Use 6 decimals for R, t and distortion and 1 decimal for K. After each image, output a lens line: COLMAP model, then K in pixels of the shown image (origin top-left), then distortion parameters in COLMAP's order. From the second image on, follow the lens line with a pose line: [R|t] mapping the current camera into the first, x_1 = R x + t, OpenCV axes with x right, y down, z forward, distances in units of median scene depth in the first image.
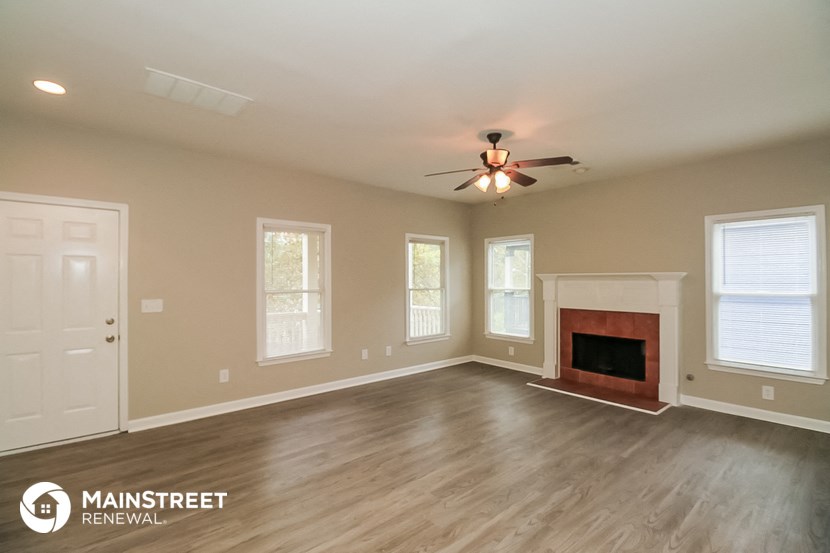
lens RADIAL K [[387.7, 0, 415.0], [0, 387.7, 276.5], [0, 0, 1]] dist [-0.000923, -0.000101]
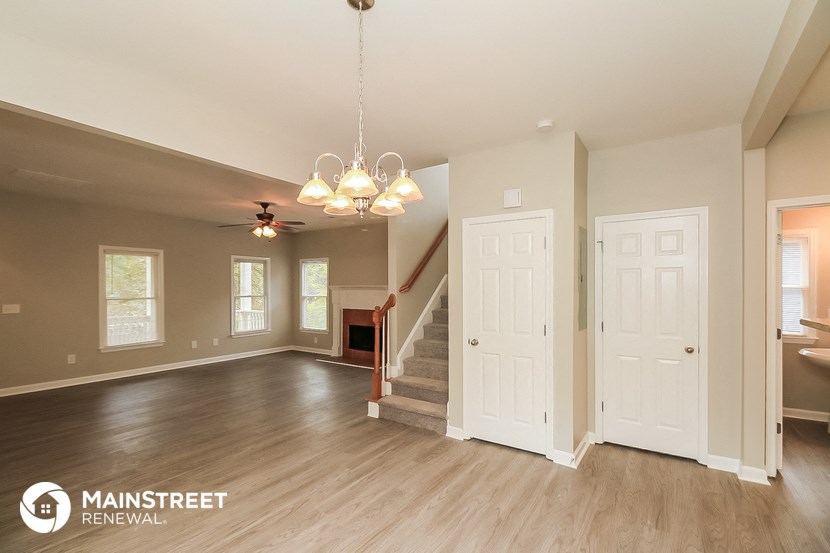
lens RADIAL K [[390.8, 0, 414.3], [0, 390.8, 288.9], [0, 0, 1]] dist [-0.001023, -0.000138]
pose [[0.964828, 0.000088, 0.262883, 0.251000], [-0.003461, 0.999918, 0.012368, -0.013980], [-0.262860, -0.012842, 0.964748, -0.517029]]
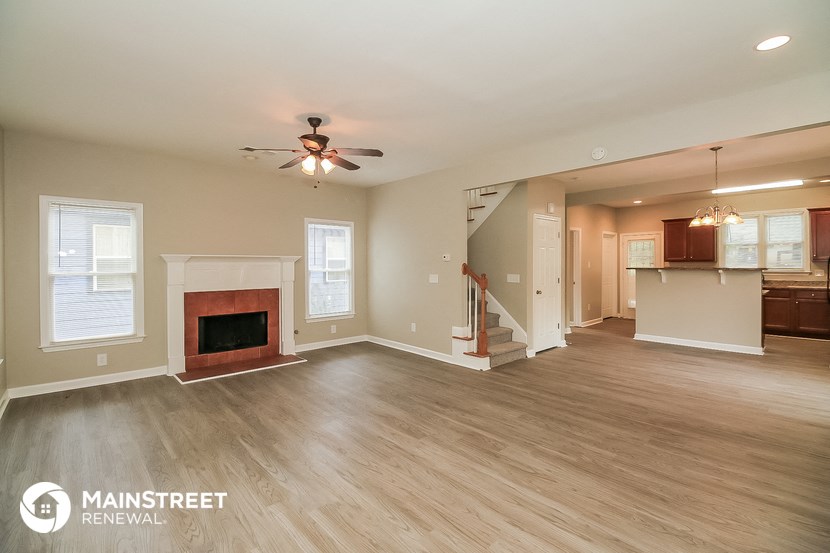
lens RADIAL K [[379.0, 0, 410.8], [0, 379.0, 260.5], [0, 0, 1]] dist [-0.000674, -0.000246]
pose [[-0.018453, 0.006536, 0.999808, -0.532950], [-0.007517, 0.999949, -0.006676, 0.008768], [-0.999801, -0.007639, -0.018403, 0.498062]]
